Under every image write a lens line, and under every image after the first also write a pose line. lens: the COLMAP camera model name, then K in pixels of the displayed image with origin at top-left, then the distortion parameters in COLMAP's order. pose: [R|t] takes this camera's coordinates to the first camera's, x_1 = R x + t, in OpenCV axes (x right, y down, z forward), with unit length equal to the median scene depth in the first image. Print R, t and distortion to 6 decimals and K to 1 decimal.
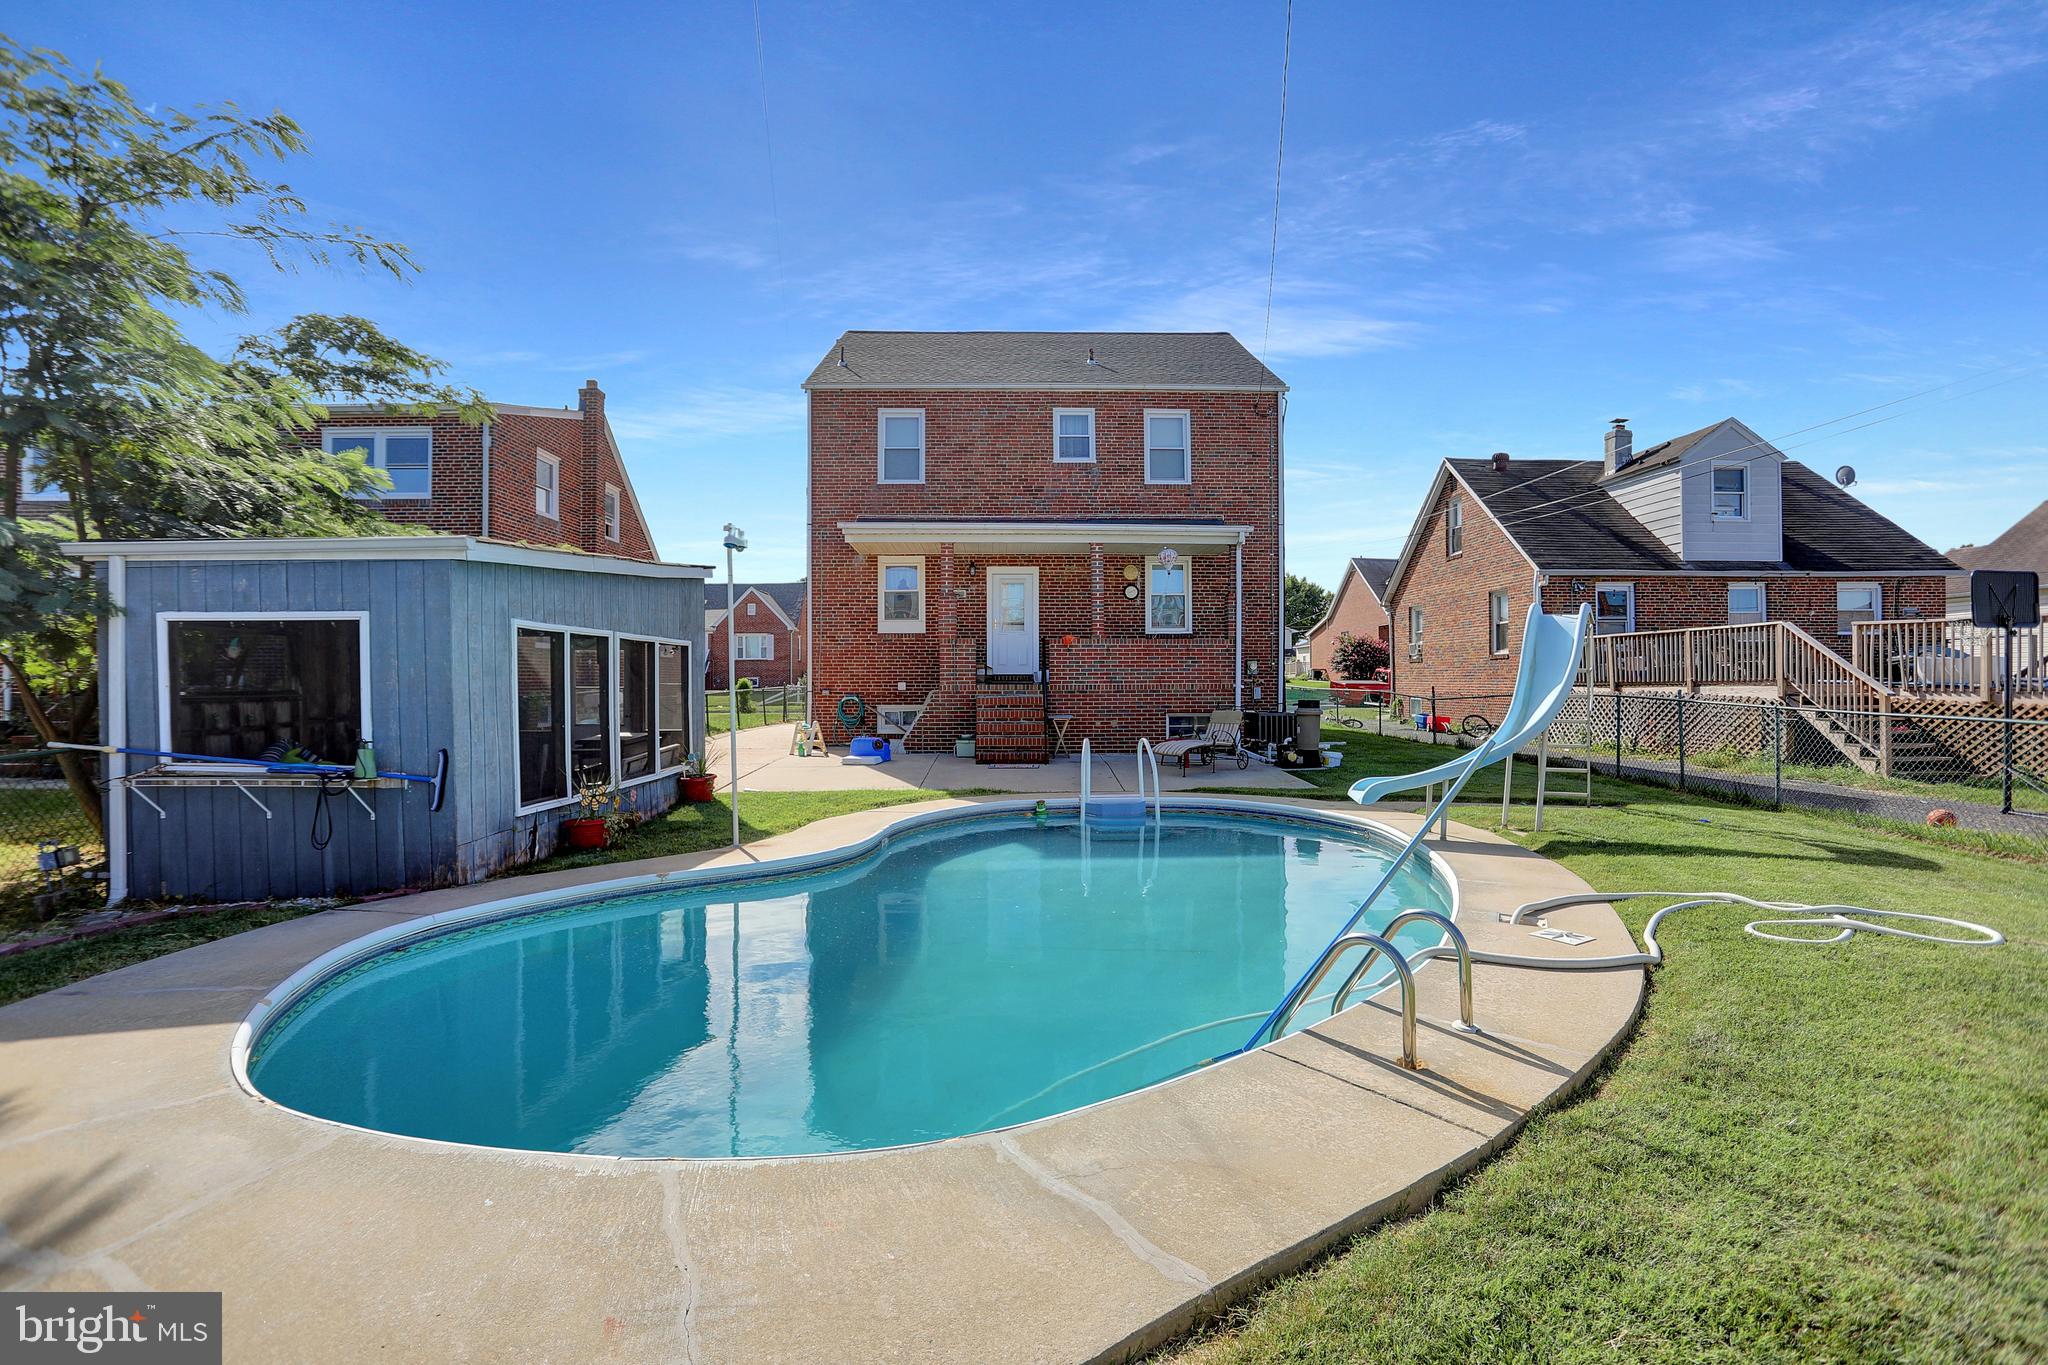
lens RADIAL K [[1018.0, 0, 1024.0], [0, 1018.0, 682.5], [0, 0, 1]] dist [-0.072500, 0.049008]
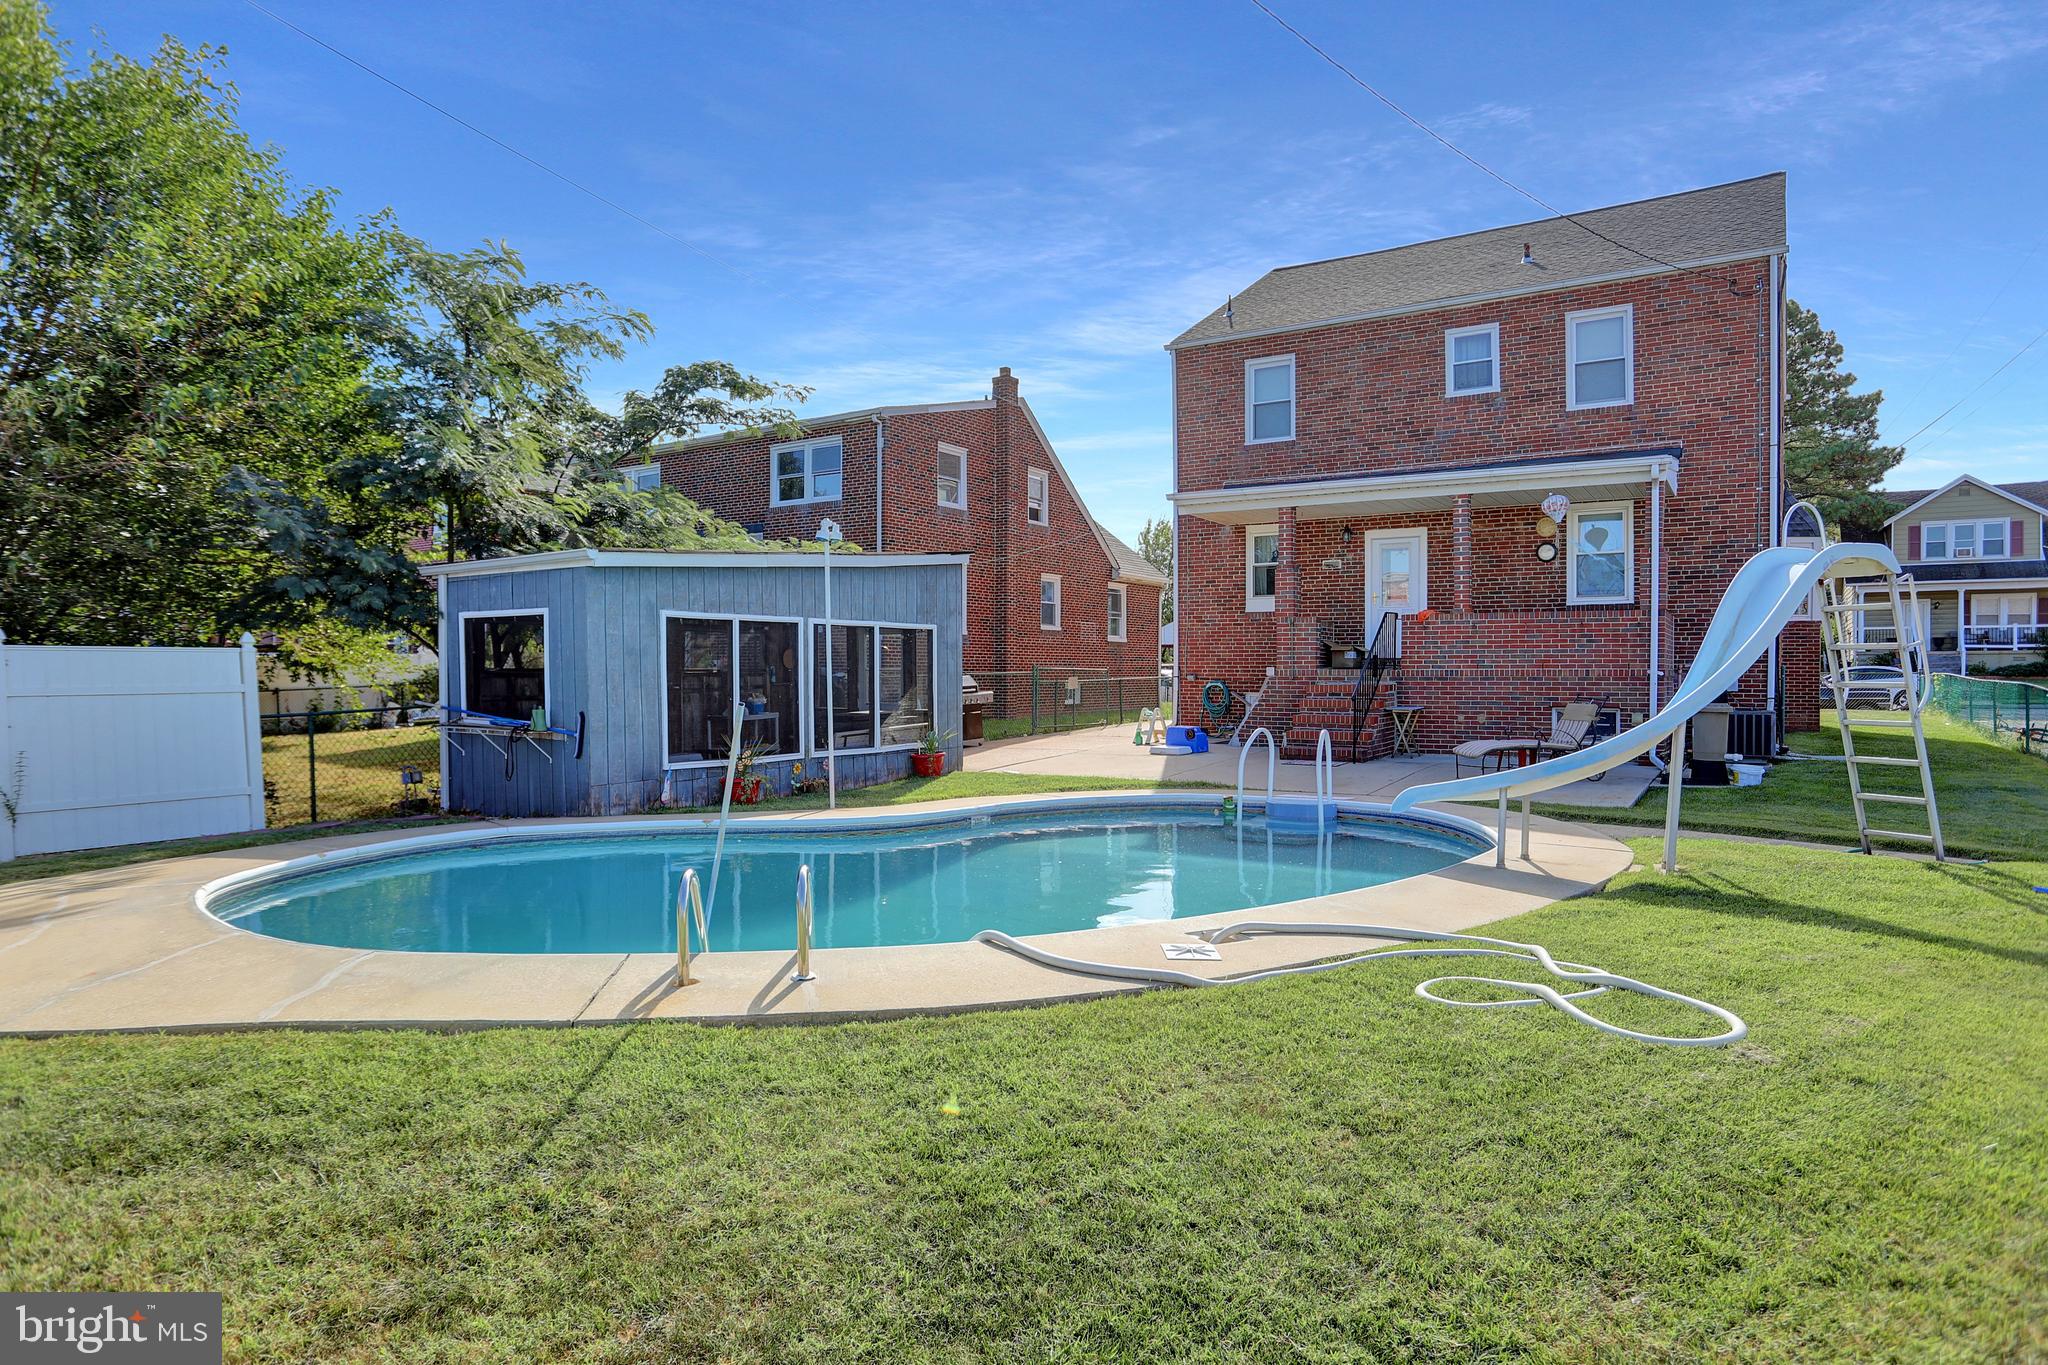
lens RADIAL K [[1212.2, 0, 1024.0], [0, 1212.2, 682.5], [0, 0, 1]] dist [-0.022665, 0.001080]
pose [[0.823216, 0.008192, -0.567669, 0.302852], [-0.003973, 0.999955, 0.008669, 0.004756], [0.567714, -0.004881, 0.823211, 0.009177]]
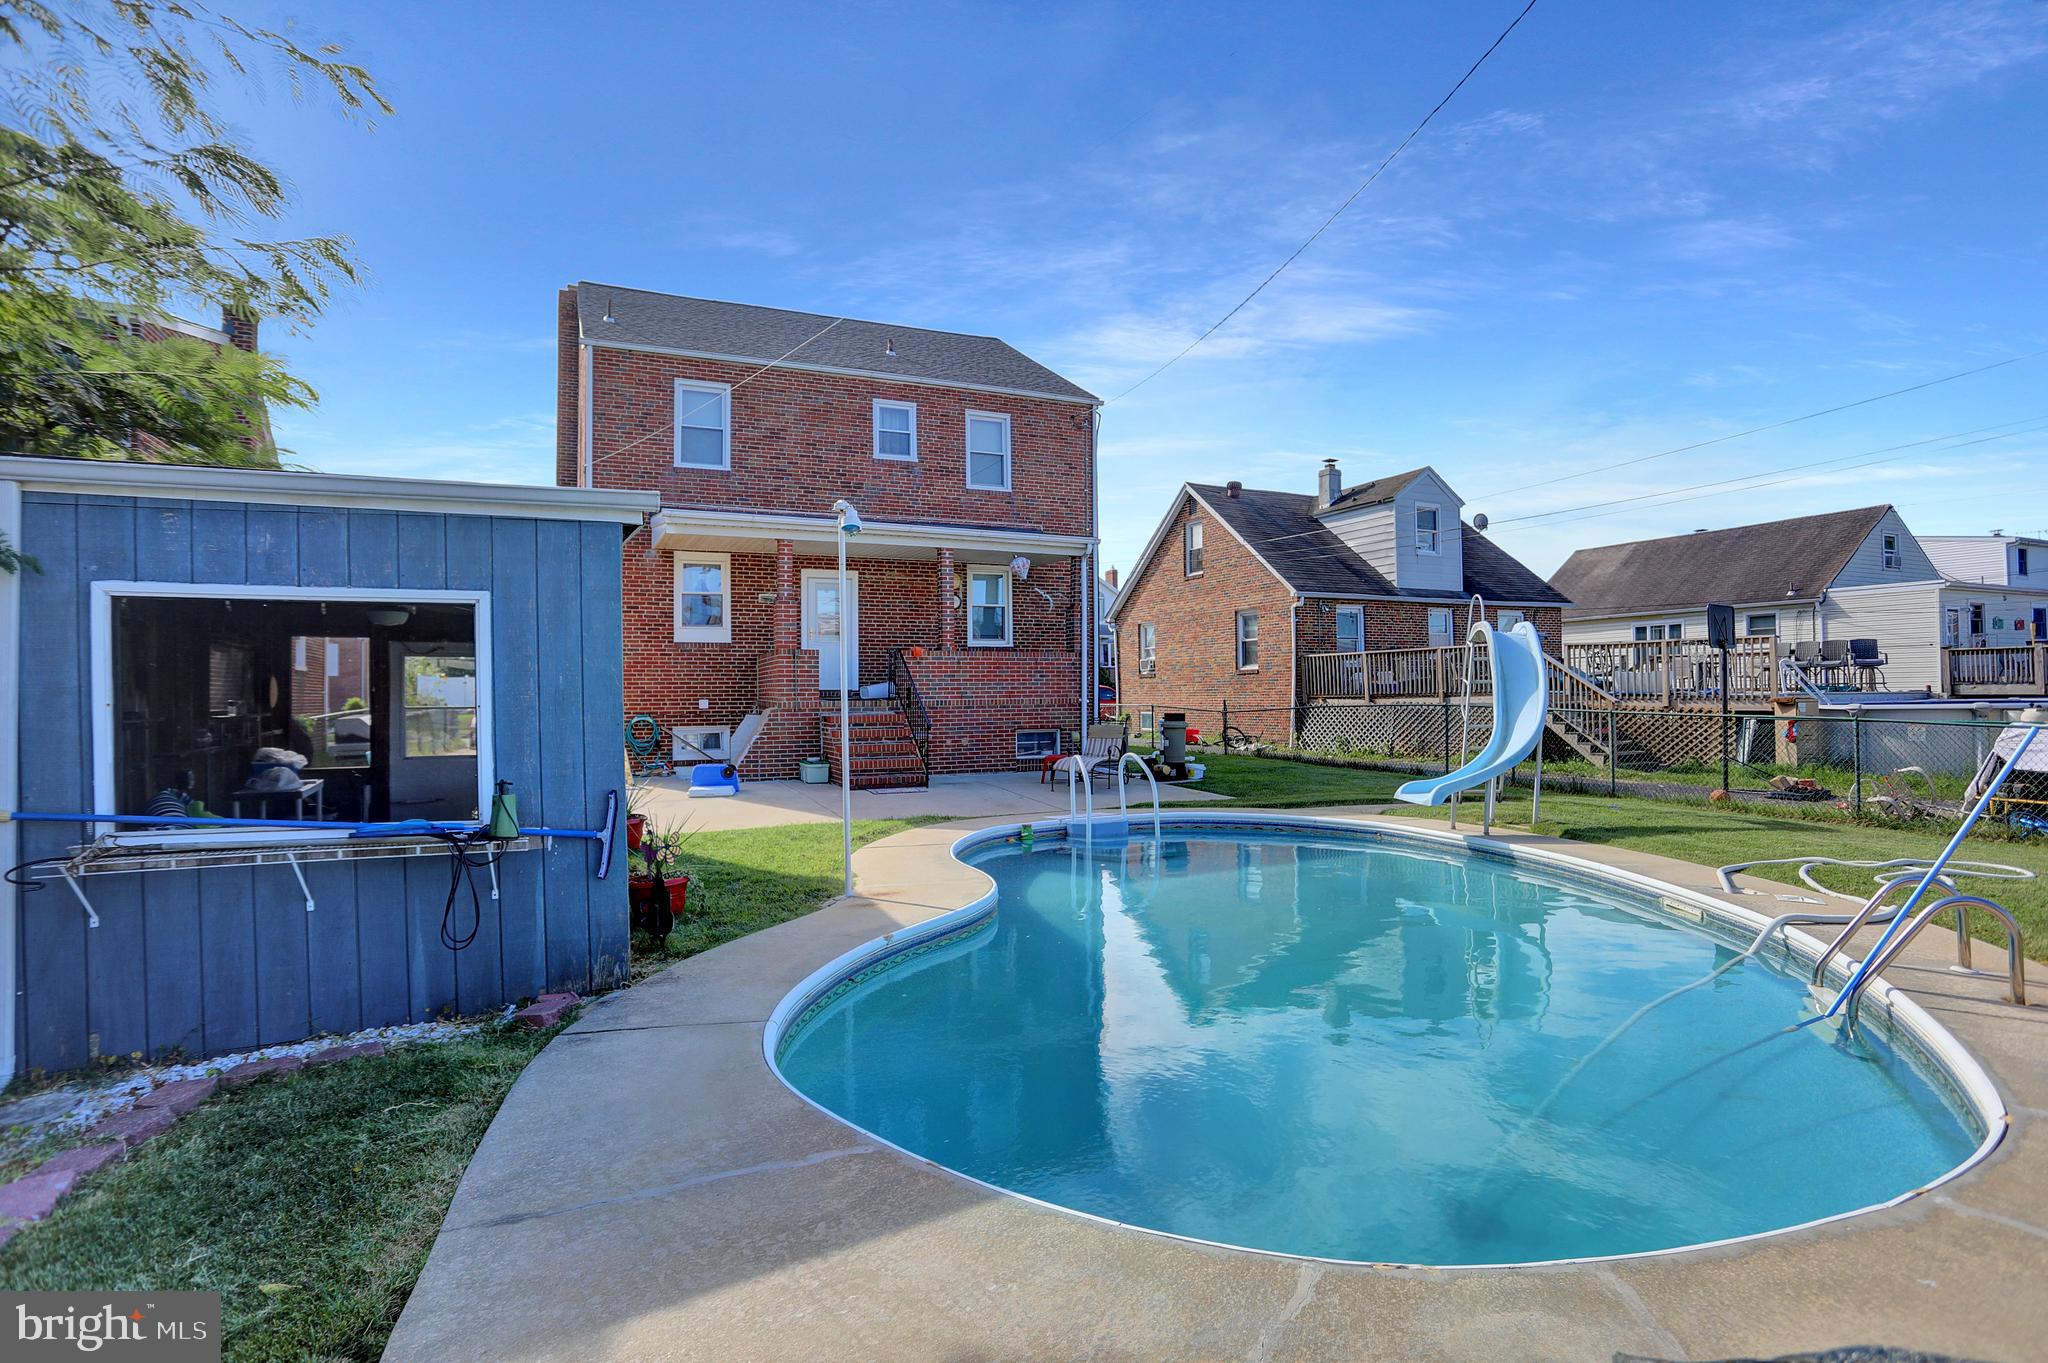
lens RADIAL K [[1064.0, 0, 1024.0], [0, 1064.0, 681.5], [0, 0, 1]] dist [-0.069641, 0.054596]
pose [[0.913872, -0.001159, 0.406001, -0.235326], [0.008763, 0.999819, -0.016869, 0.001940], [-0.405908, 0.018974, 0.913717, 0.076396]]
